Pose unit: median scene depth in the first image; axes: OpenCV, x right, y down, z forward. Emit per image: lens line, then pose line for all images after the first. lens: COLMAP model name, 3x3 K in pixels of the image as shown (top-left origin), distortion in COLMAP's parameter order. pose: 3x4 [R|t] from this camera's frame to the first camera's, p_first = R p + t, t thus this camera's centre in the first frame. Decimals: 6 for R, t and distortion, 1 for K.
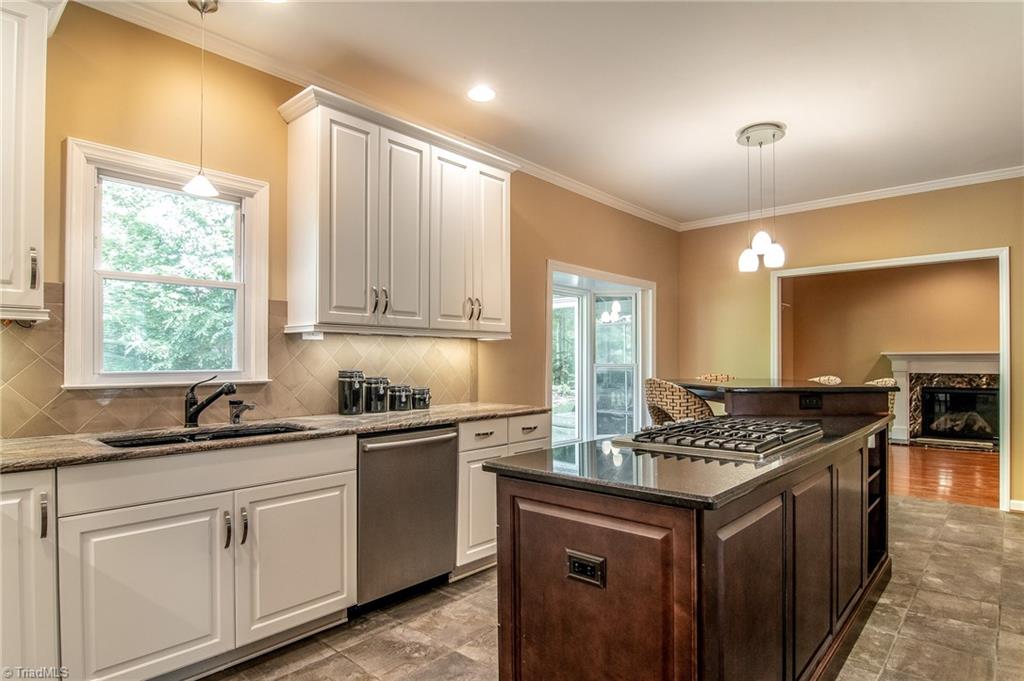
lens RADIAL K [[560.2, 0, 512.8], [0, 560.2, 358.0], [0, 0, 1]] dist [-0.015972, -0.004061]
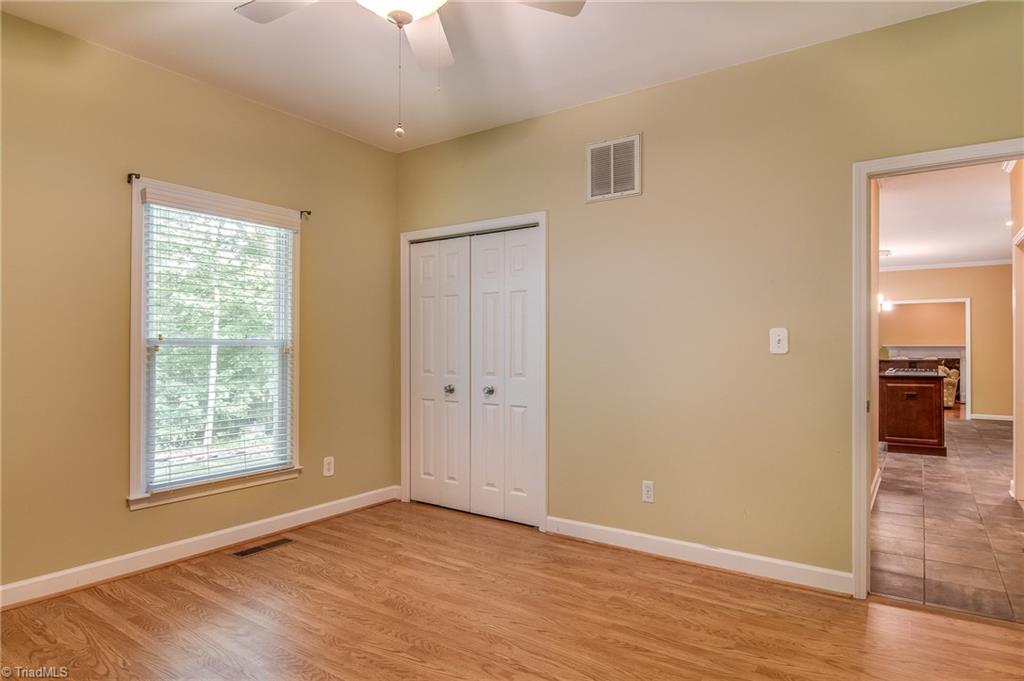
lens RADIAL K [[565.7, 0, 518.2], [0, 565.7, 347.3], [0, 0, 1]] dist [-0.013875, -0.002519]
pose [[0.993932, 0.000212, 0.109995, -1.655584], [-0.000202, 1.000000, -0.000104, -0.005812], [-0.109995, 0.000082, 0.993932, -1.480389]]
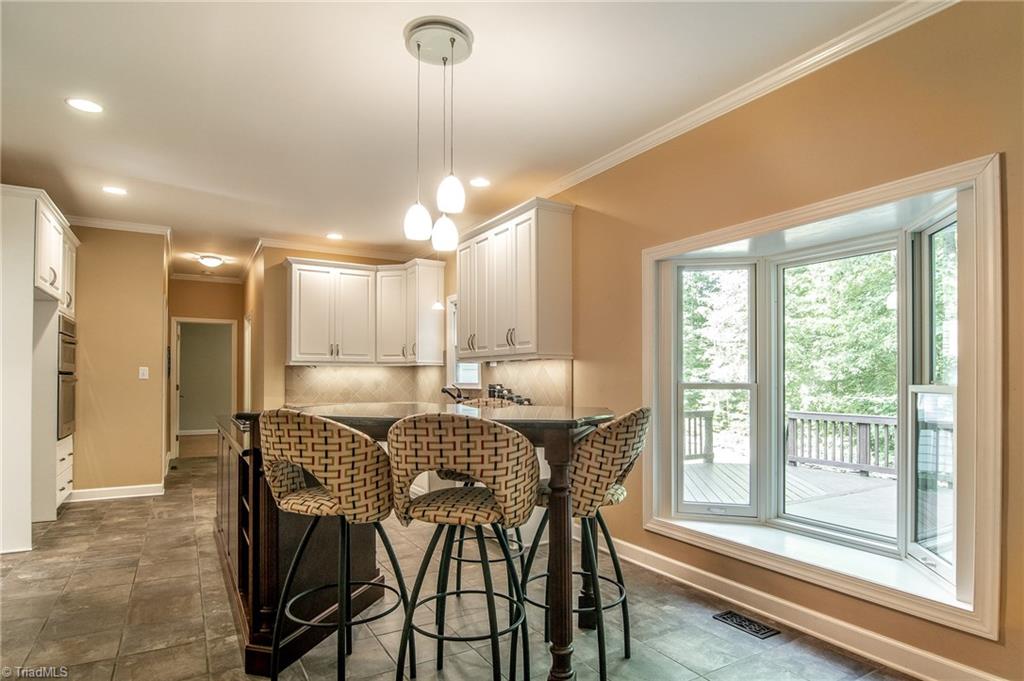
lens RADIAL K [[560.2, 0, 511.9], [0, 560.2, 372.8], [0, 0, 1]] dist [-0.015972, -0.004061]
pose [[-0.297427, -0.010472, -0.954687, 1.289352], [0.001691, 0.999933, -0.011495, 0.008746], [0.954743, -0.005033, -0.297389, 1.563645]]
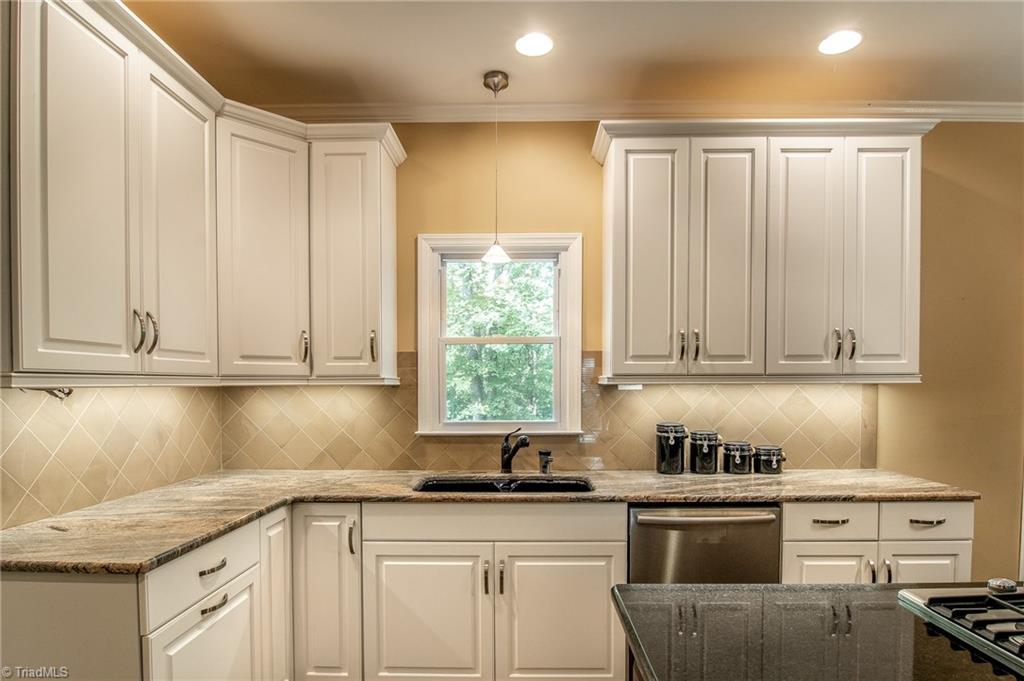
lens RADIAL K [[560.2, 0, 524.1], [0, 560.2, 396.8], [0, 0, 1]] dist [-0.015972, -0.004061]
pose [[0.654142, 0.017175, -0.756177, 0.231502], [0.005619, 0.999604, 0.027564, -0.046544], [0.756351, -0.022280, 0.653786, 0.242808]]
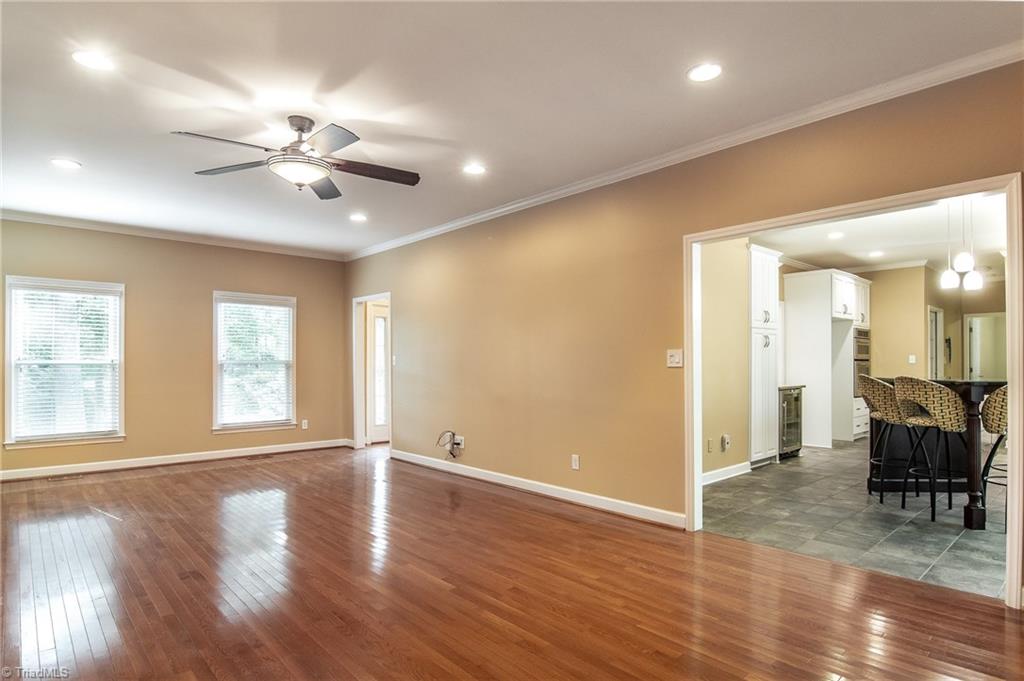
lens RADIAL K [[560.2, 0, 521.4], [0, 560.2, 364.9], [0, 0, 1]] dist [-0.015972, -0.004061]
pose [[-0.995602, 0.005265, 0.093533, 1.588203], [0.004817, 0.999976, -0.005008, 0.018594], [-0.093557, -0.004535, -0.995604, 2.819152]]
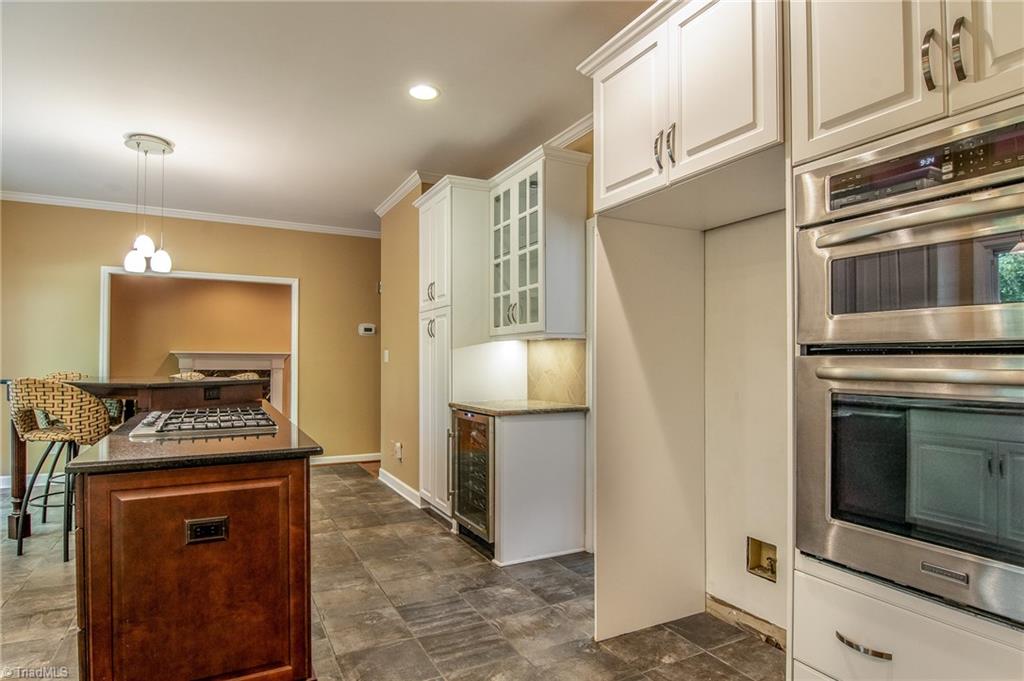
lens RADIAL K [[560.2, 0, 515.8], [0, 560.2, 354.3], [0, 0, 1]] dist [-0.015972, -0.004061]
pose [[0.339443, 0.012870, 0.940539, -0.371310], [-0.009931, 0.999900, -0.010098, 0.000701], [-0.940574, -0.005912, 0.339537, -0.017000]]
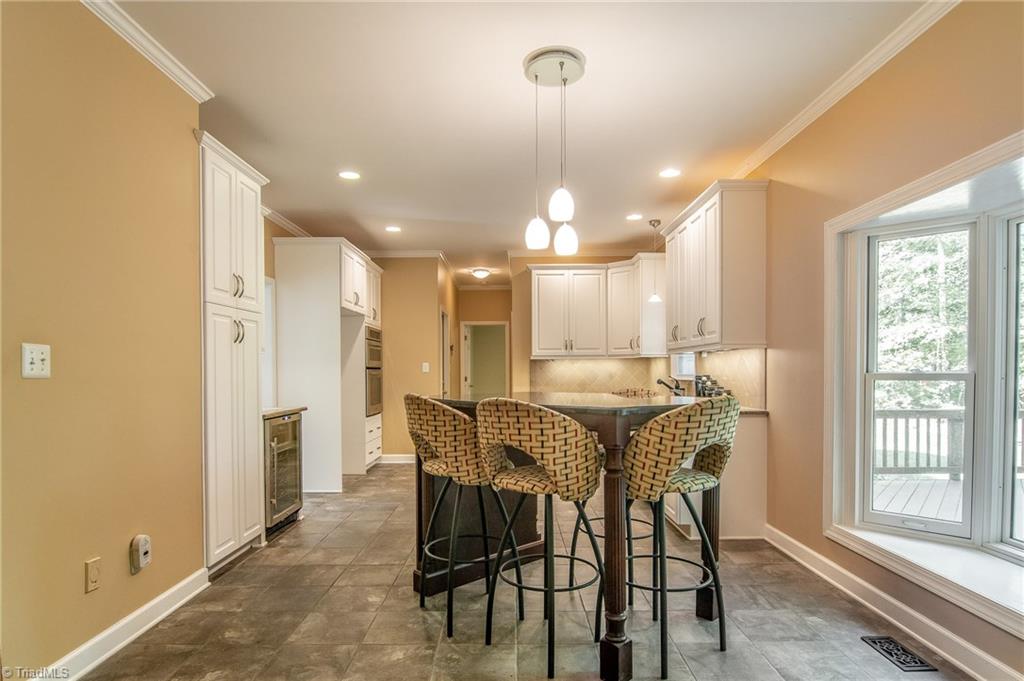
lens RADIAL K [[560.2, 0, 511.1], [0, 560.2, 385.4], [0, 0, 1]] dist [-0.015972, -0.004061]
pose [[-0.741759, 0.021066, -0.670335, 1.218838], [0.008277, 0.999718, 0.022259, 0.011894], [0.670615, 0.010963, -0.741724, 1.857931]]
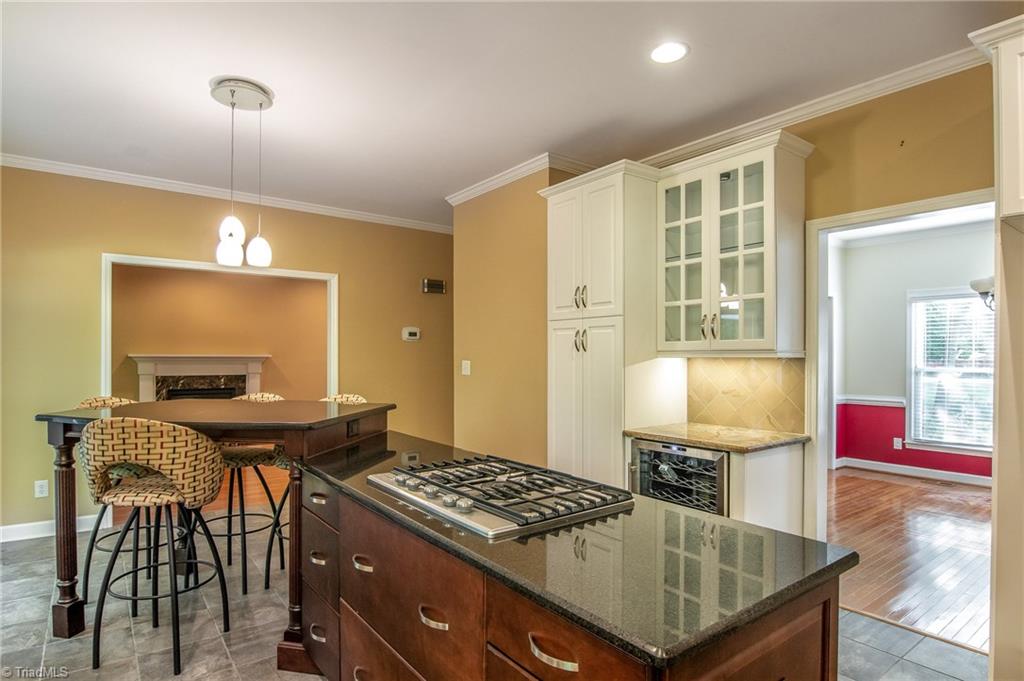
lens RADIAL K [[560.2, 0, 515.8], [0, 560.2, 357.5], [0, 0, 1]] dist [-0.015972, -0.004061]
pose [[0.188126, -0.002066, 0.982143, -0.316113], [-0.010857, 0.999932, 0.004183, -0.044062], [-0.982085, -0.011450, 0.188091, 0.567817]]
